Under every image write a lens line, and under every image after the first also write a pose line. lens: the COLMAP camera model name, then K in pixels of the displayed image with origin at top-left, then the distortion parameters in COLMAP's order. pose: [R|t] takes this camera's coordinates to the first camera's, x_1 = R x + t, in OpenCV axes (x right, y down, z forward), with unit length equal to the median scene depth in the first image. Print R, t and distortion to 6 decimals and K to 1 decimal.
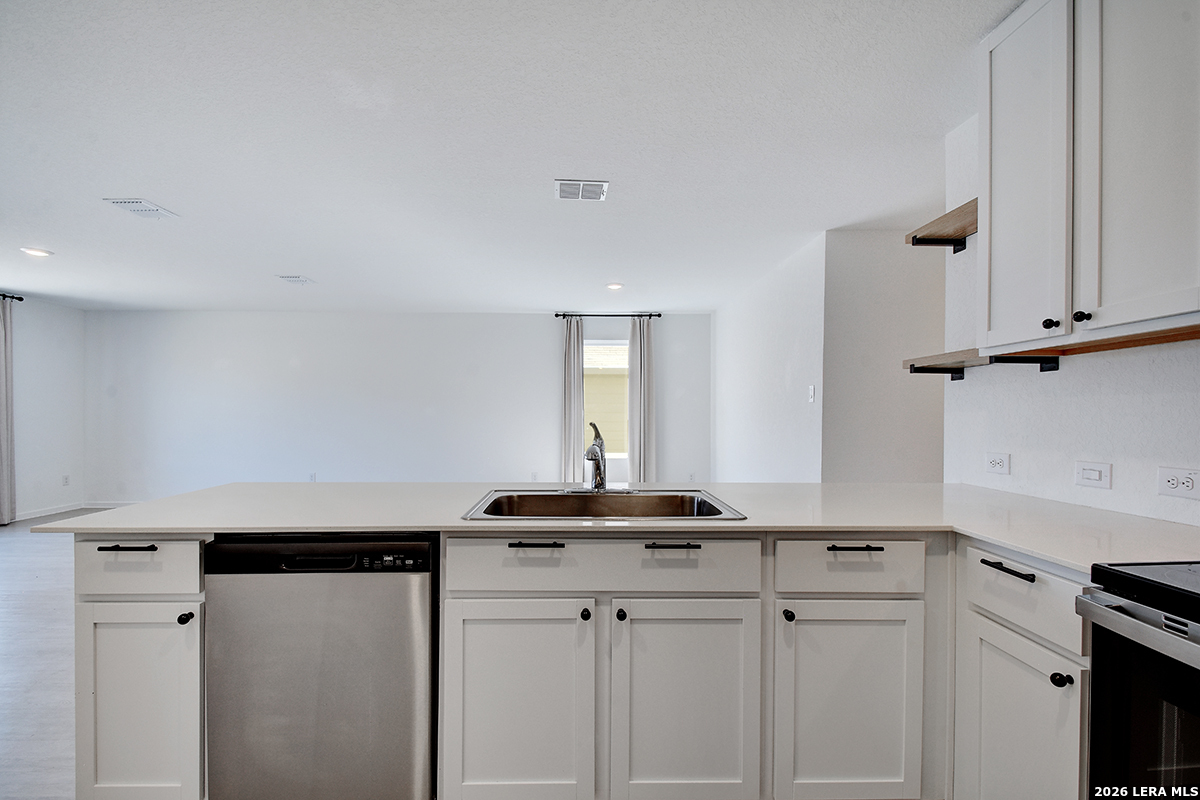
lens RADIAL K [[536.4, 0, 592.1], [0, 536.4, 411.5], [0, 0, 1]] dist [-0.003564, -0.000344]
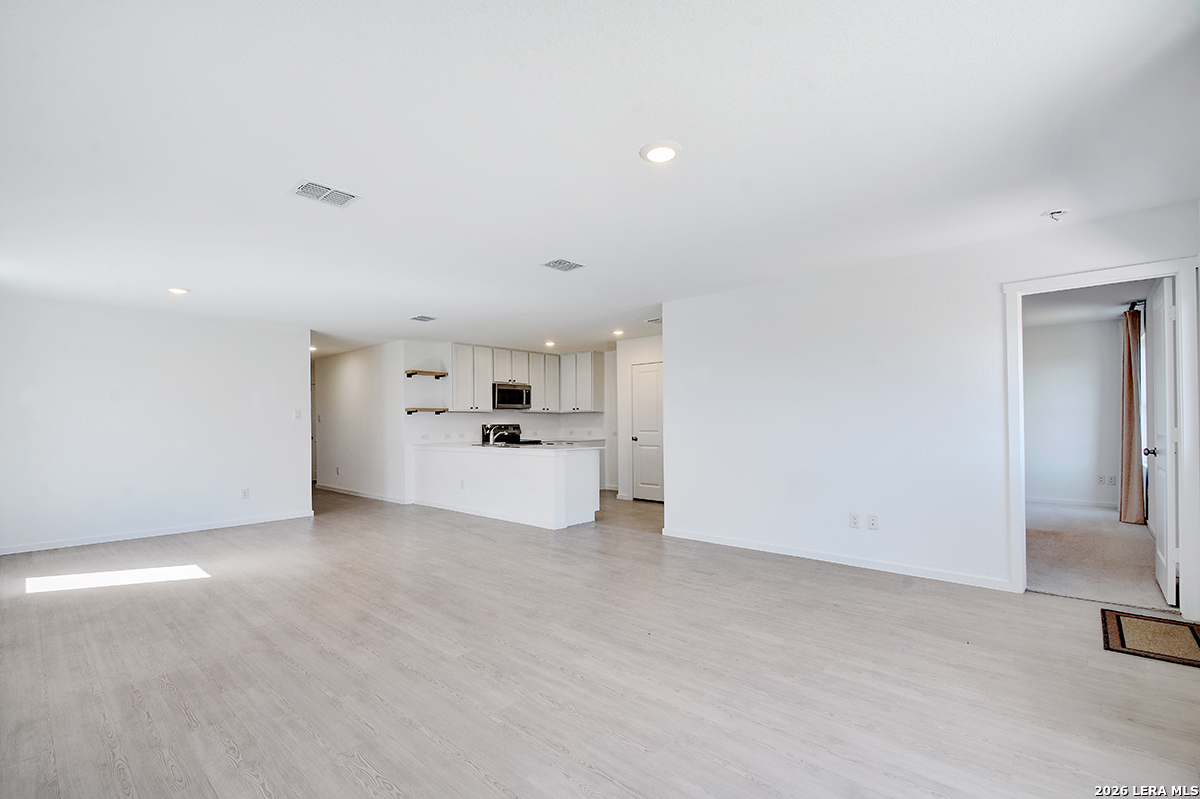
lens RADIAL K [[541.7, 0, 612.7], [0, 541.7, 421.2], [0, 0, 1]] dist [-0.001924, -0.000256]
pose [[-0.742774, 0.005380, 0.669520, -3.999311], [0.006843, 0.999976, -0.000445, -0.008219], [-0.669507, 0.004251, -0.742794, 4.190699]]
